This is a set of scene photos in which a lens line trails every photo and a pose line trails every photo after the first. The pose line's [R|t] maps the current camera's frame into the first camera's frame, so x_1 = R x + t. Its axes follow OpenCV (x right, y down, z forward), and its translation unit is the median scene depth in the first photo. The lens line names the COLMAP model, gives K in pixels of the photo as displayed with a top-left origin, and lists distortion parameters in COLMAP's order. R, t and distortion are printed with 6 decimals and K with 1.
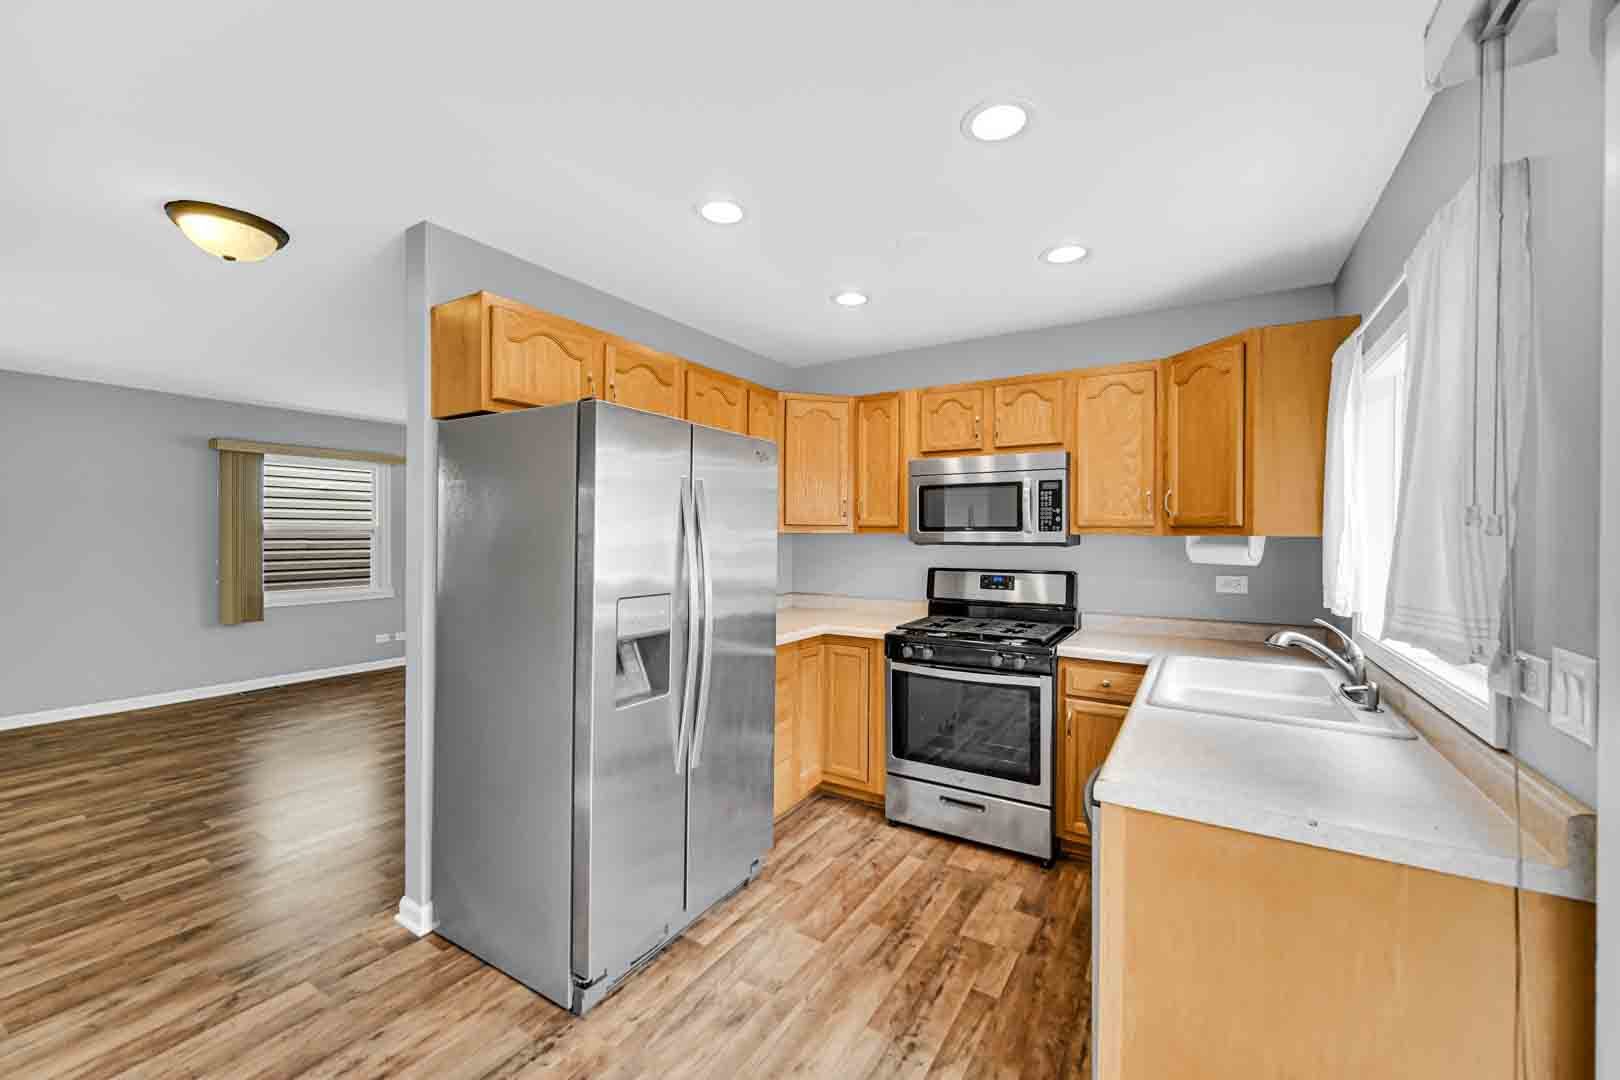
lens RADIAL K [[642.3, 0, 807.6], [0, 642.3, 534.5], [0, 0, 1]] dist [-0.002046, -0.000150]
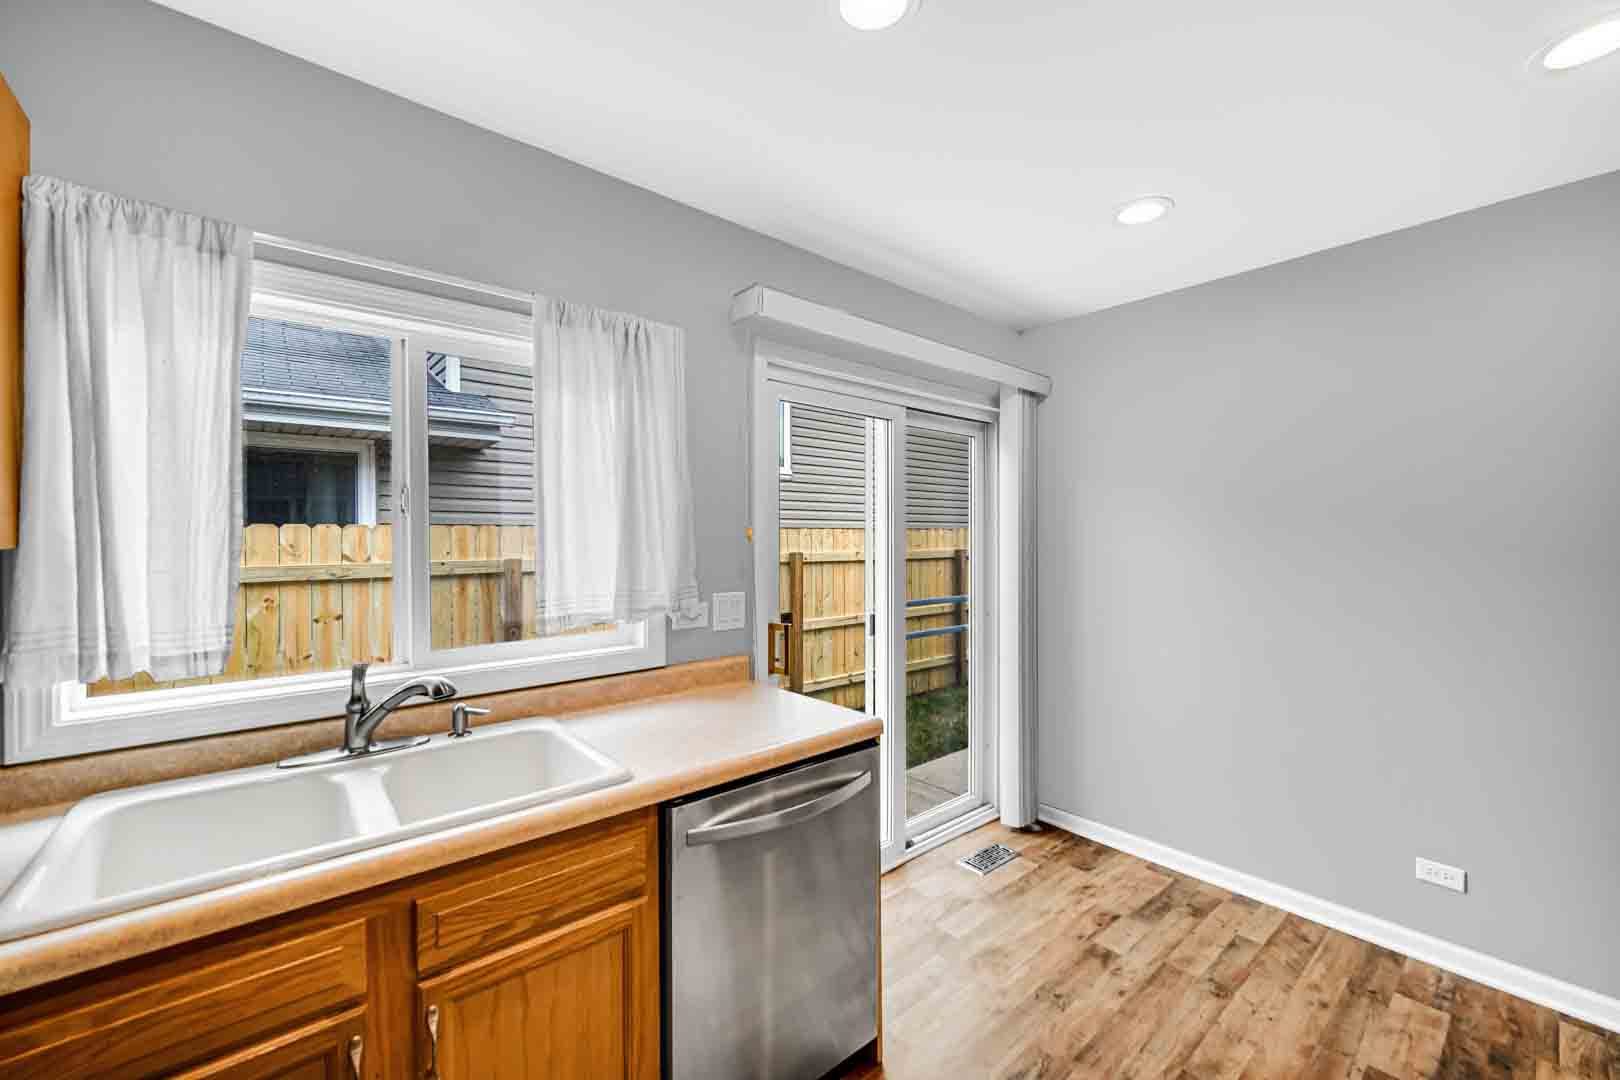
lens RADIAL K [[640.8, 0, 810.0], [0, 640.8, 540.0], [0, 0, 1]] dist [-0.000152, 0.000021]
pose [[-0.951005, -0.005038, 0.309134, 0.076043], [-0.001783, 0.999940, 0.010813, -0.008238], [-0.309170, 0.009733, -0.950957, 1.028661]]
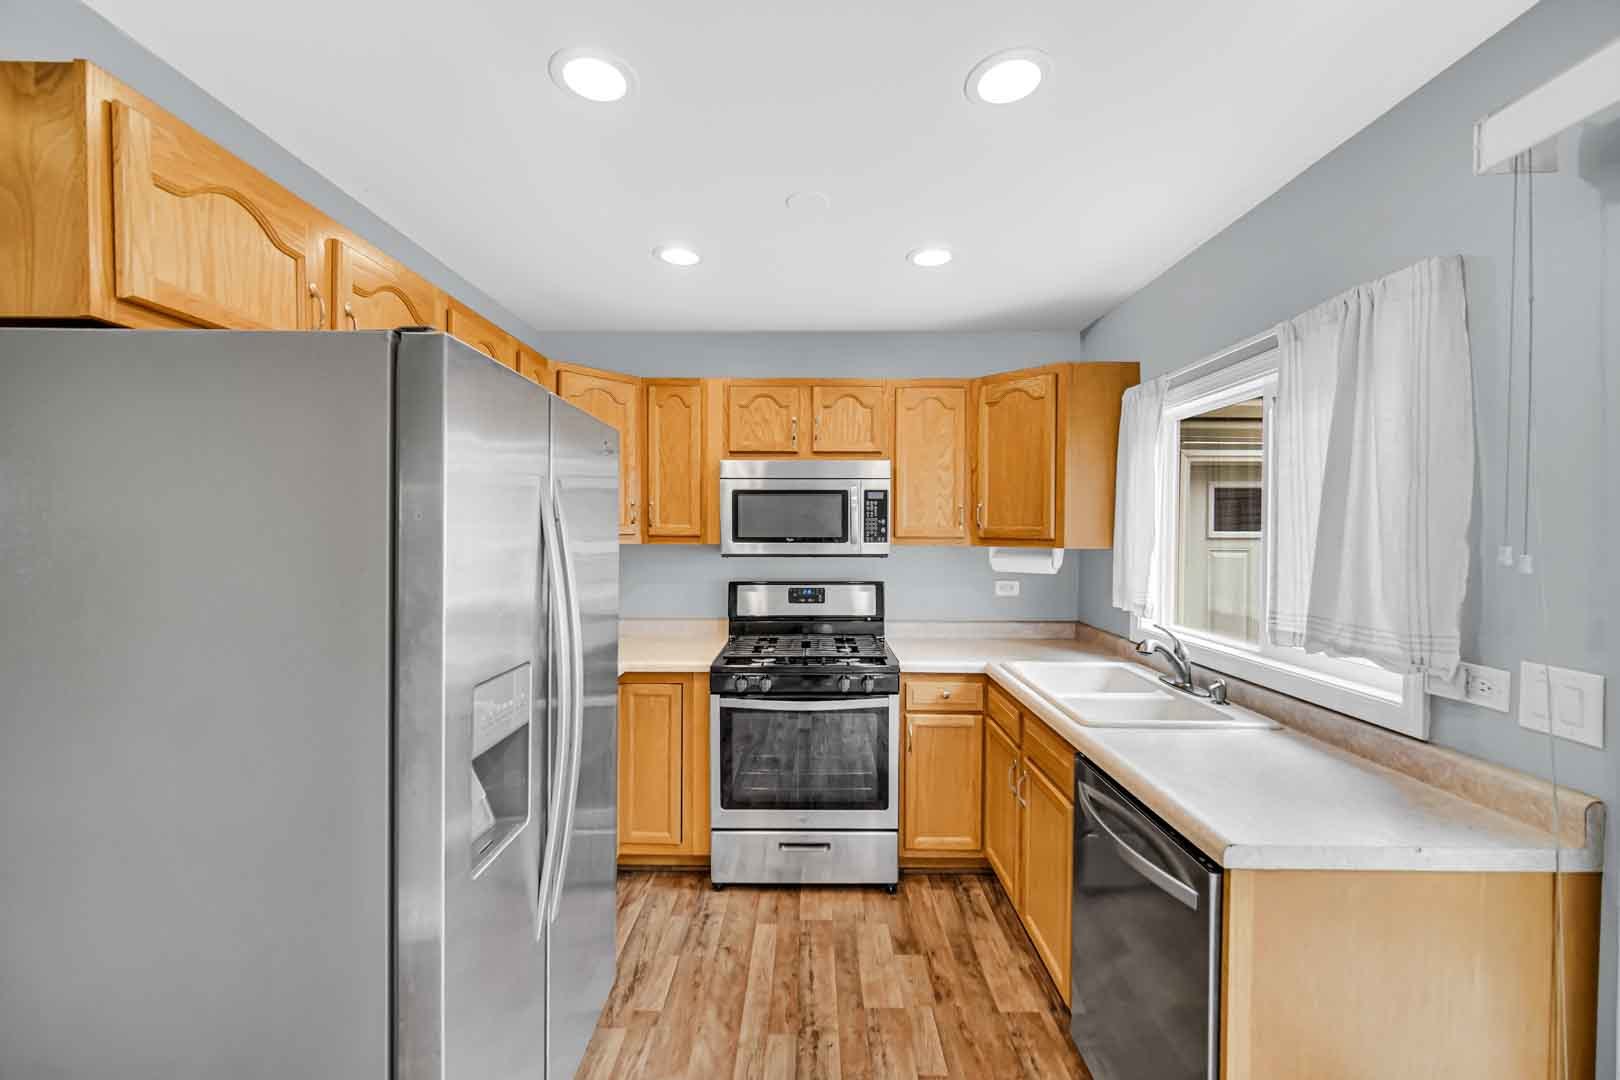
lens RADIAL K [[640.8, 0, 810.0], [0, 640.8, 540.0], [0, 0, 1]] dist [-0.000152, 0.000021]
pose [[0.853374, -0.010308, 0.521198, -0.222233], [0.001245, 0.999842, 0.017735, -0.027657], [-0.521298, -0.014486, 0.853251, 0.237064]]
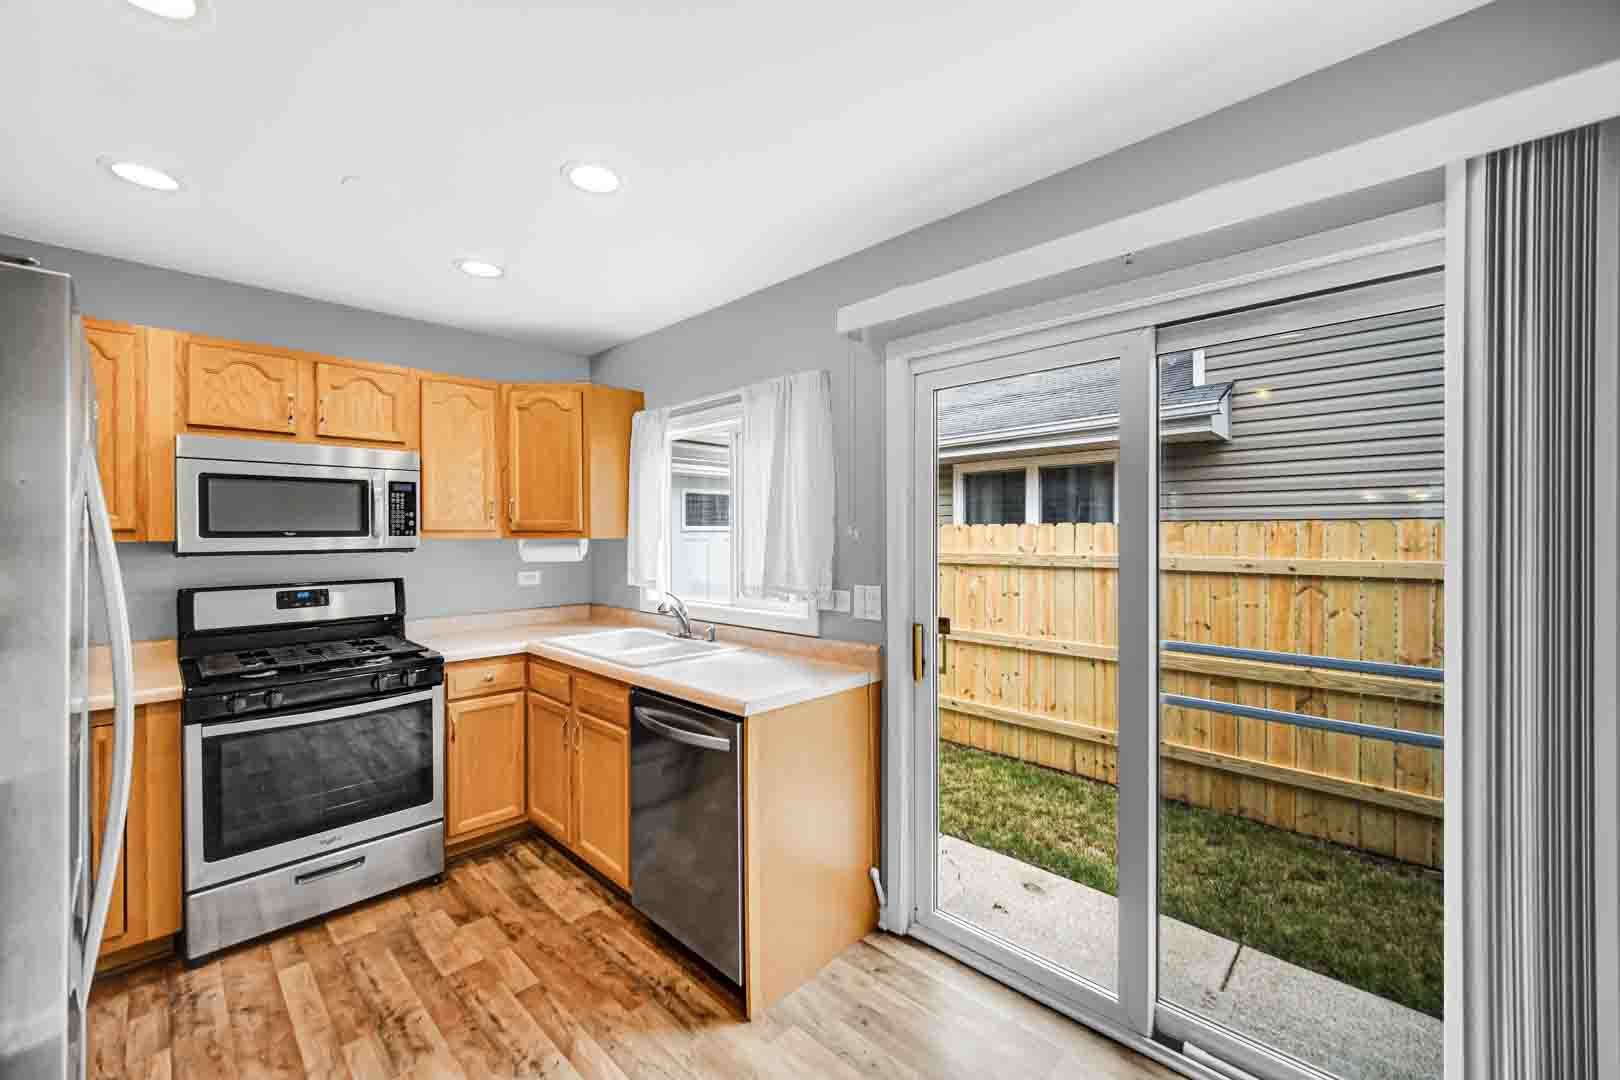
lens RADIAL K [[642.3, 0, 807.6], [0, 642.3, 534.5], [0, 0, 1]] dist [-0.002046, -0.000150]
pose [[0.214925, -0.008107, 0.976597, -0.431371], [0.006642, 0.999955, 0.006840, -0.010414], [-0.976608, 0.005017, 0.214969, 0.231837]]
